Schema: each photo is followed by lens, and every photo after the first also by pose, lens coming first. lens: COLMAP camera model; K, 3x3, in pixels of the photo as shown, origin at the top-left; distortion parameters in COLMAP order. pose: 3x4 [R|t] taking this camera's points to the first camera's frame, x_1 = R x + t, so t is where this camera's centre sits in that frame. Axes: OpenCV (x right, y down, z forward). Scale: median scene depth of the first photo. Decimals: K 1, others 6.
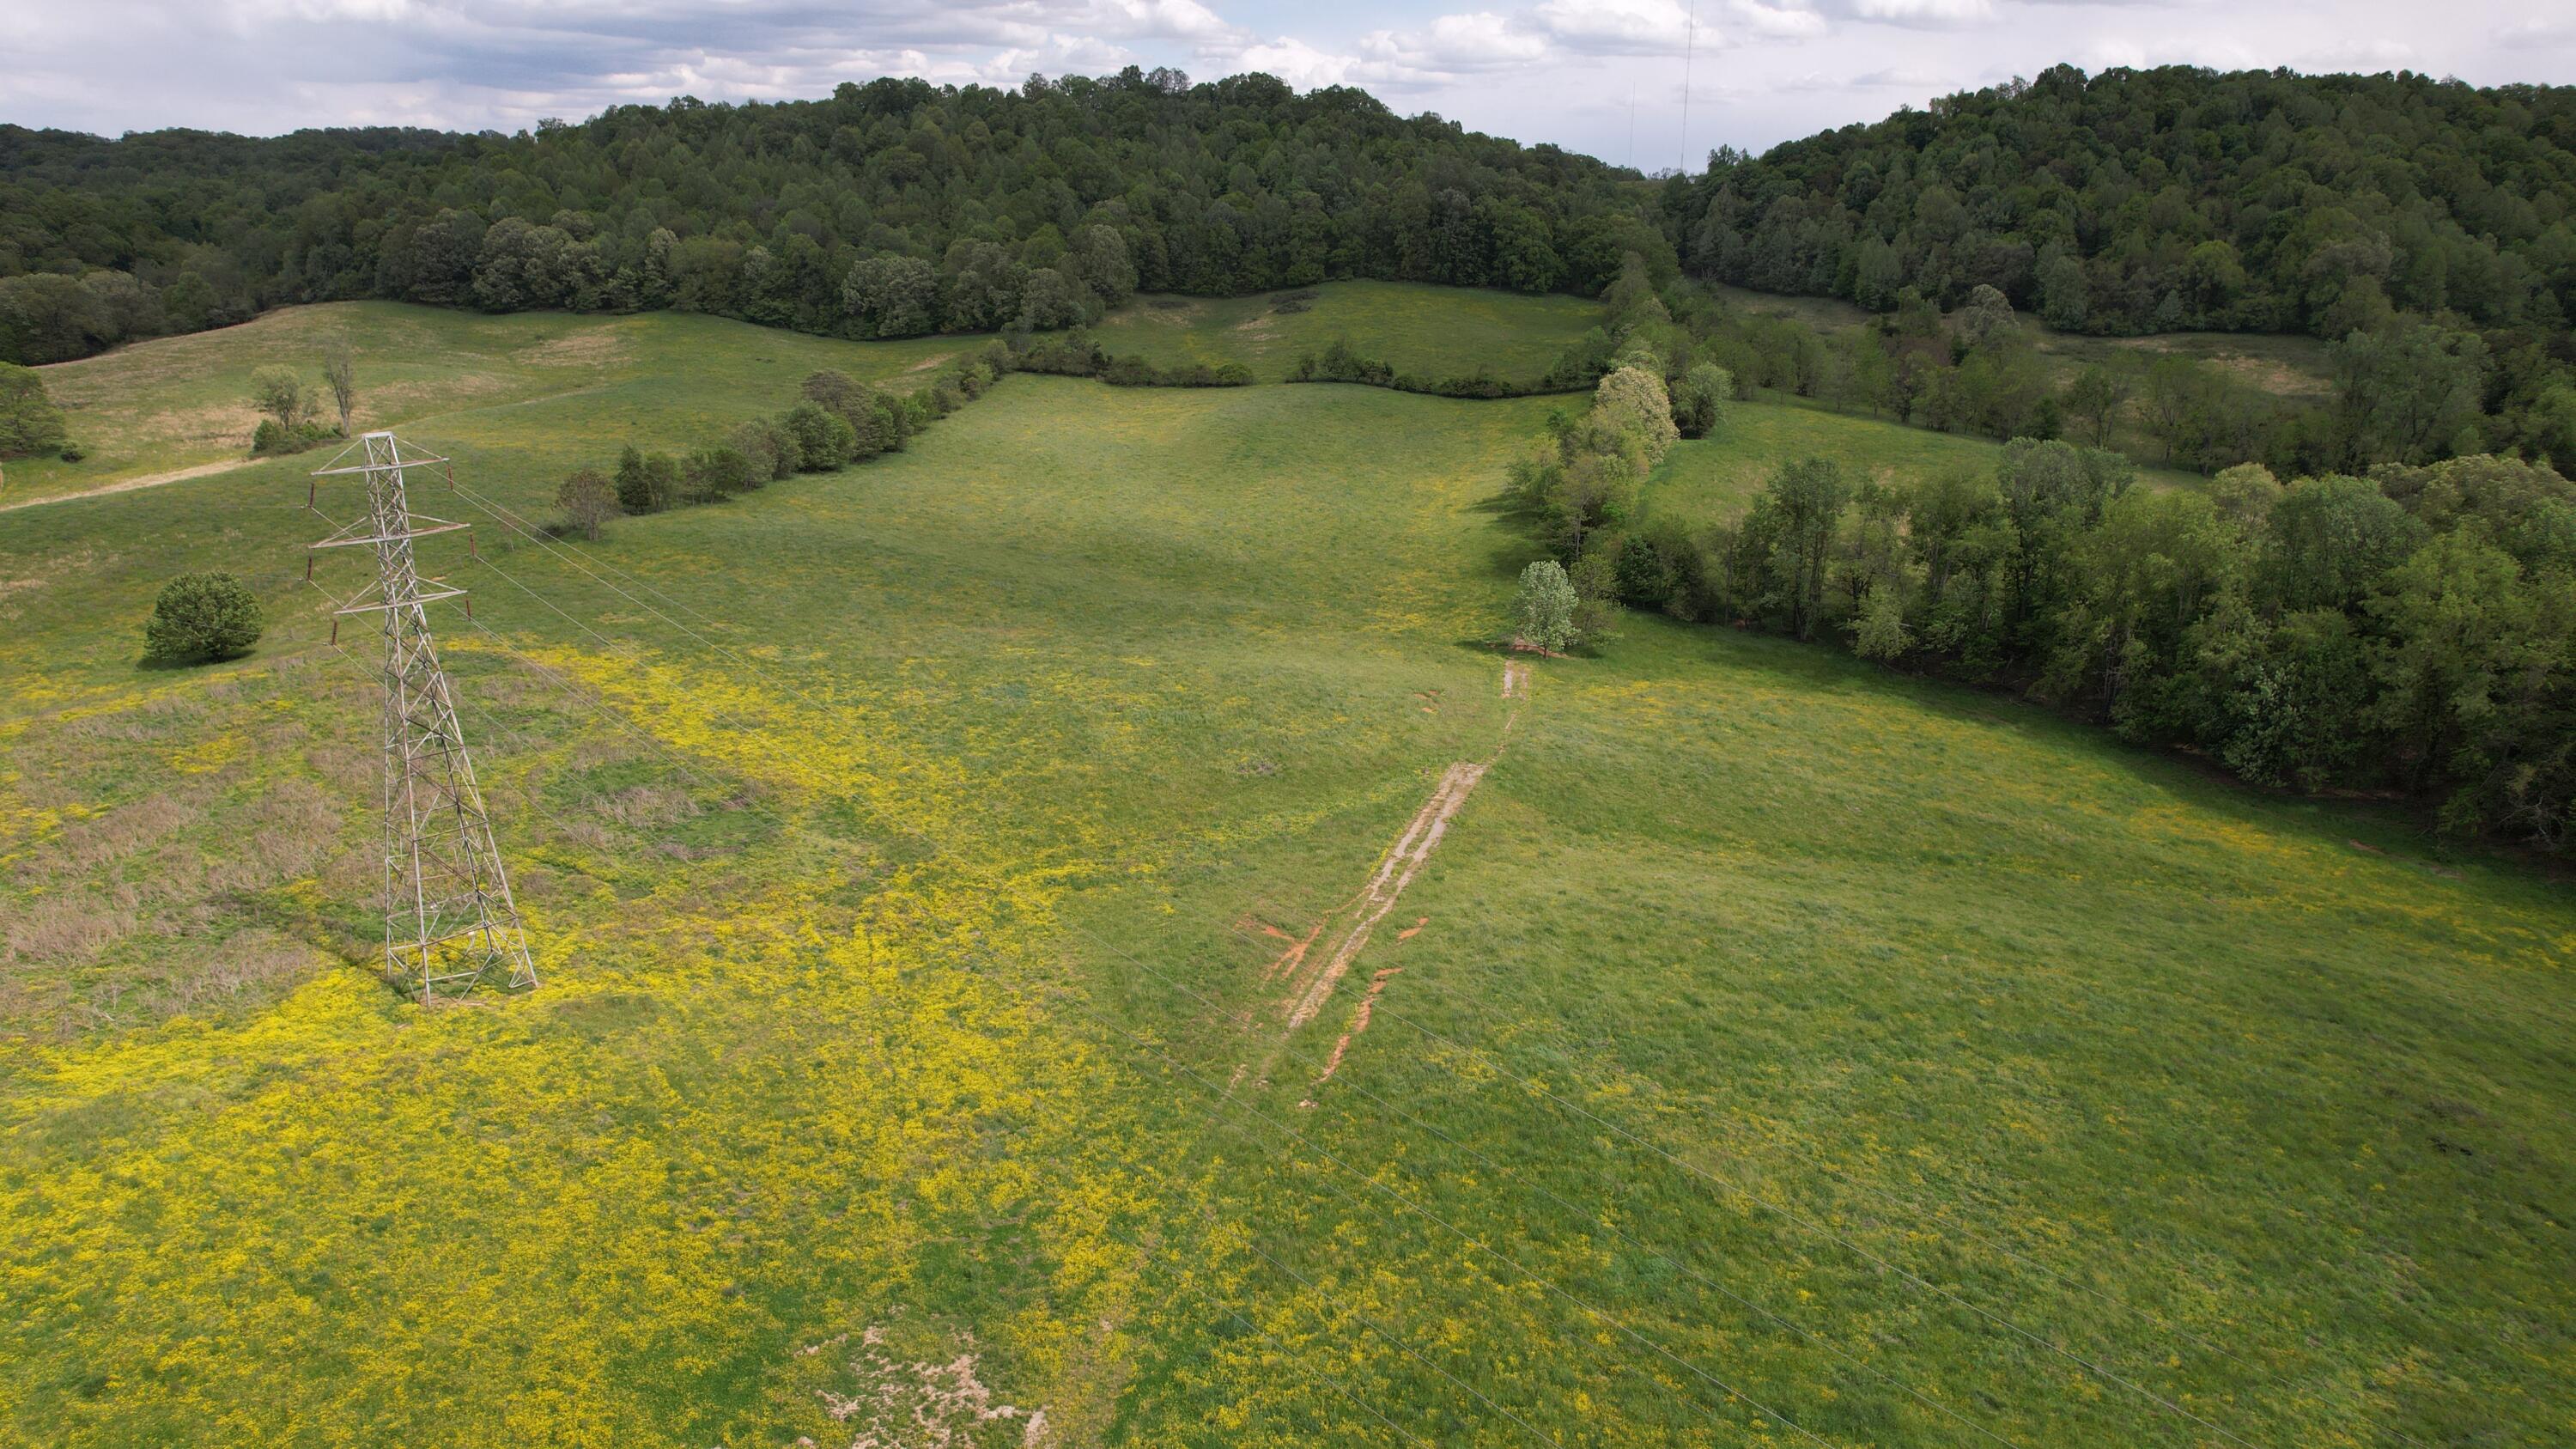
lens RADIAL K [[1648.7, 0, 1293.7], [0, 1648.7, 712.8], [0, 0, 1]] dist [-0.075963, 0.066472]
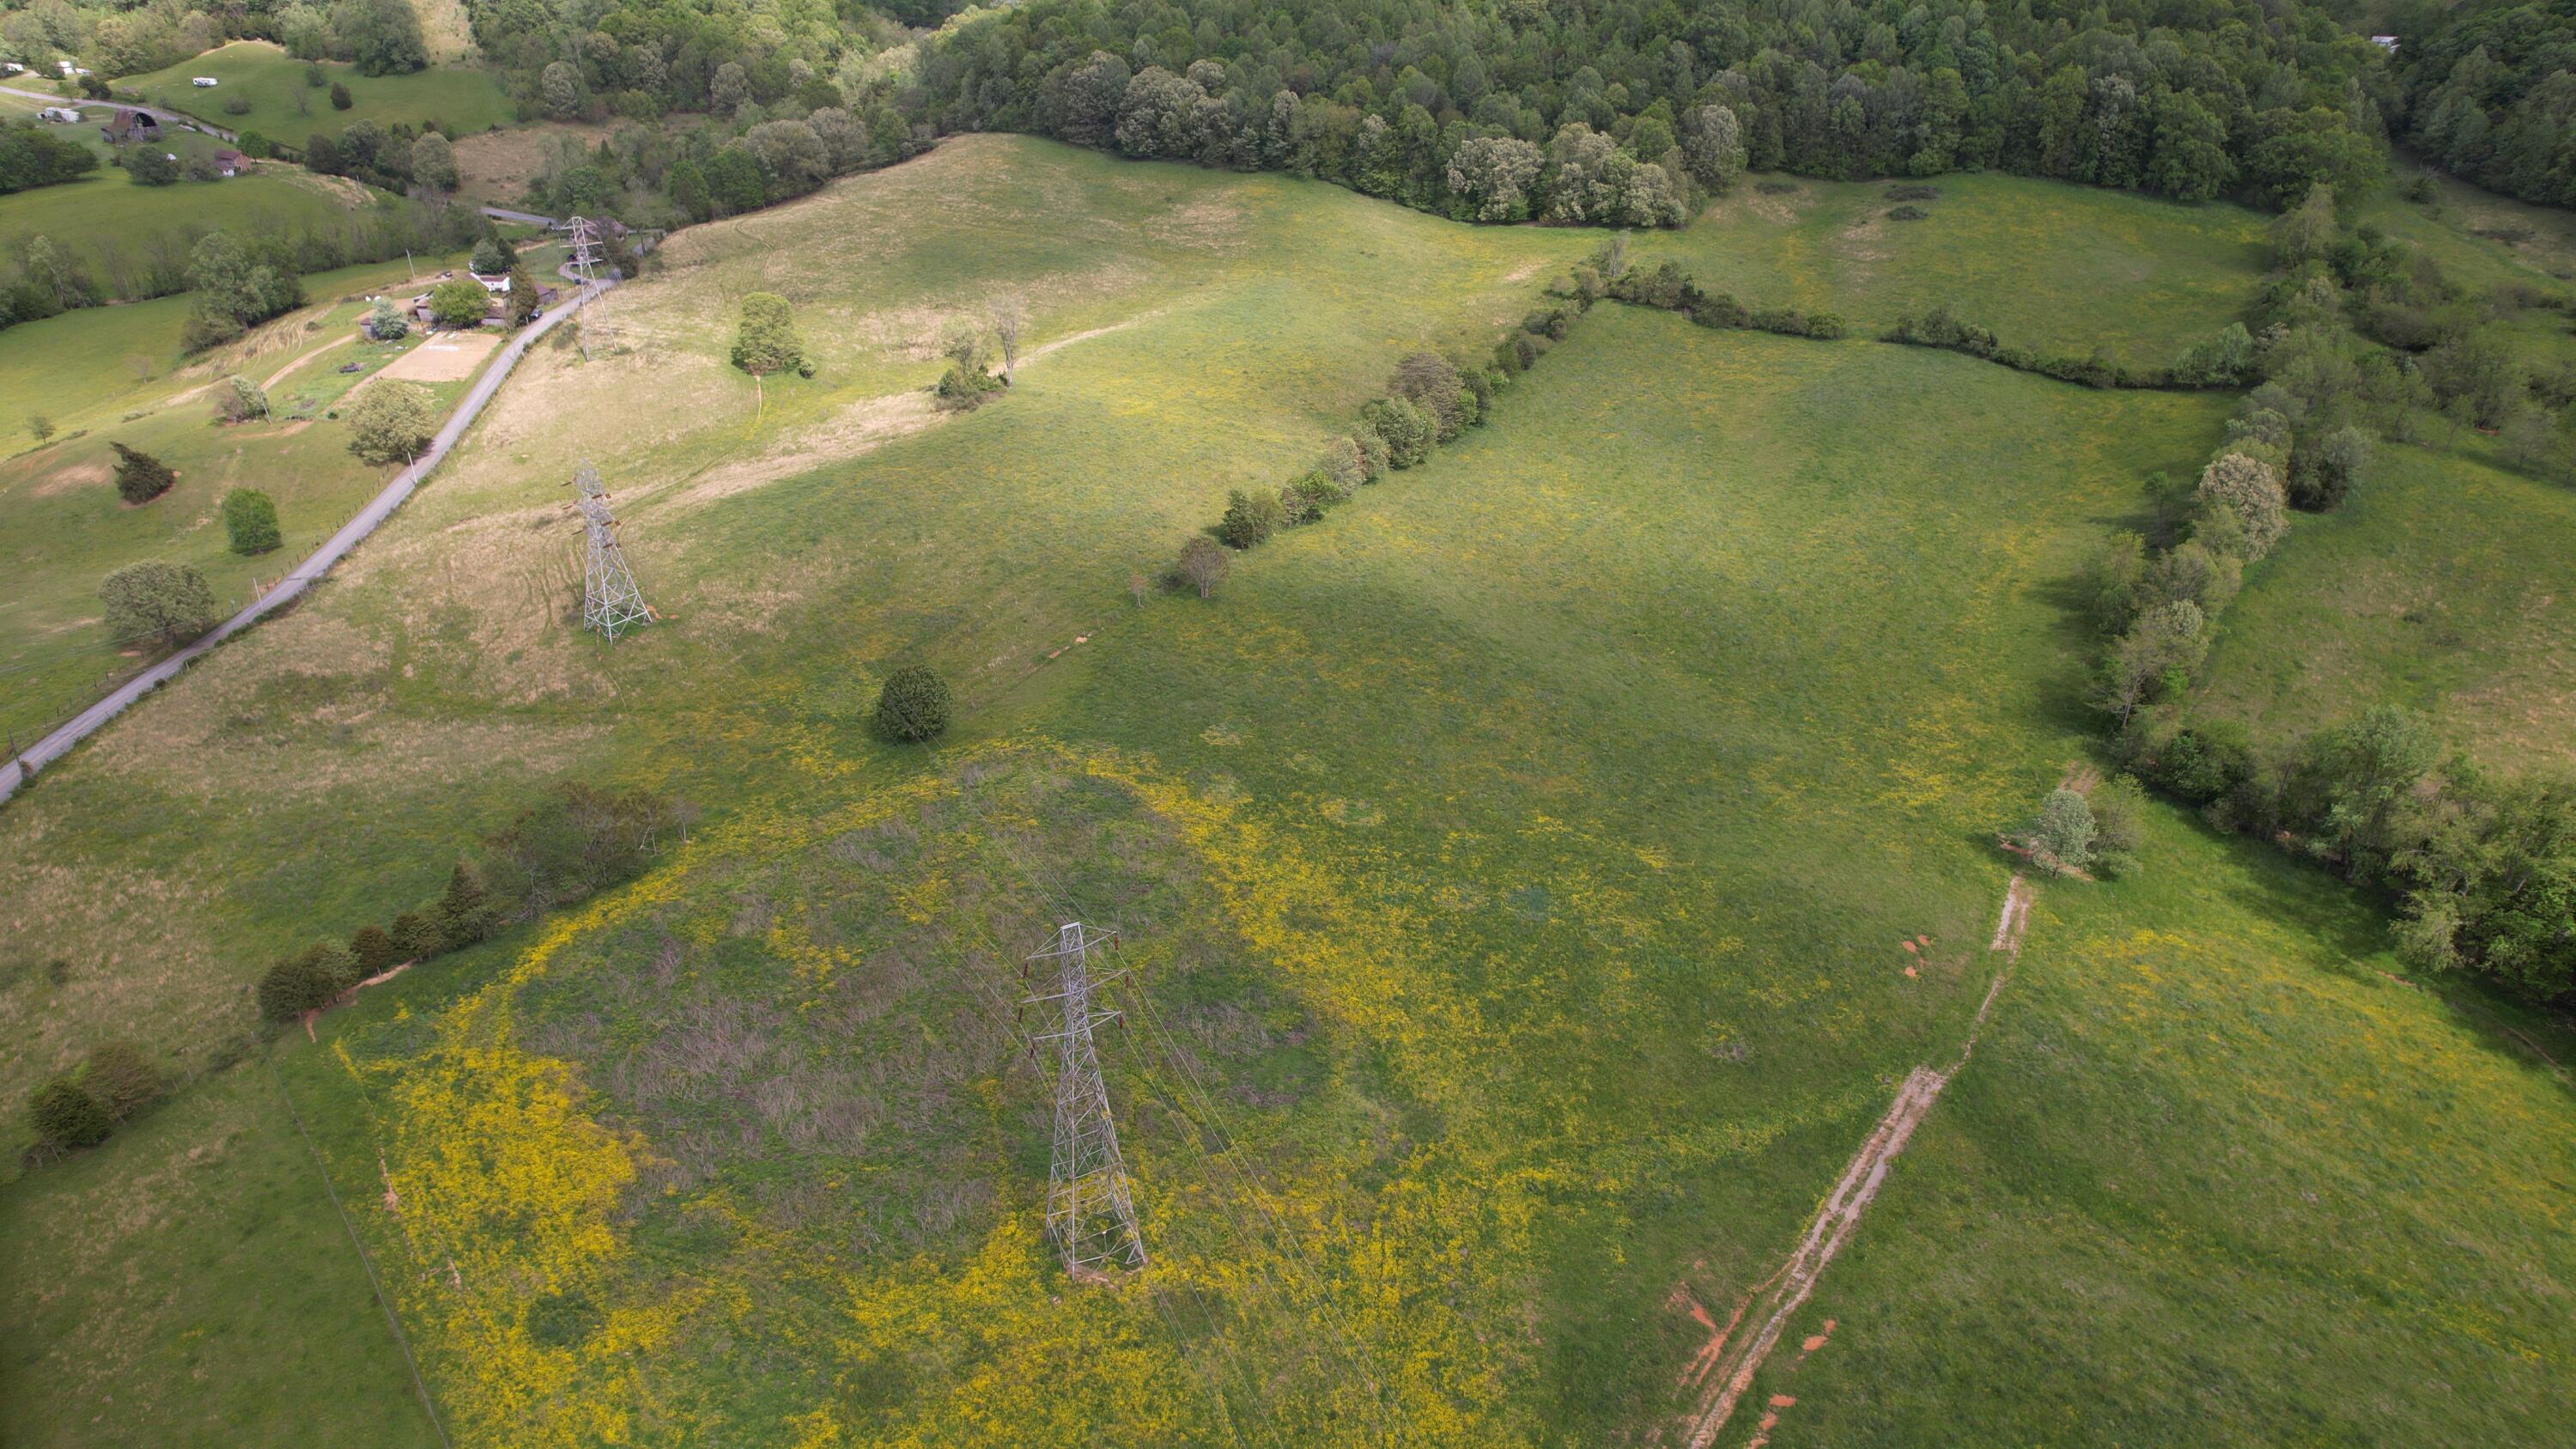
lens RADIAL K [[1648.7, 0, 1292.0], [0, 1648.7, 715.8], [0, 0, 1]] dist [-0.075963, 0.066472]
pose [[0.938061, 0.162607, -0.305941, 0.001043], [-0.102645, 0.973814, 0.202854, -0.361503], [0.330915, -0.158887, 0.930188, -0.110847]]
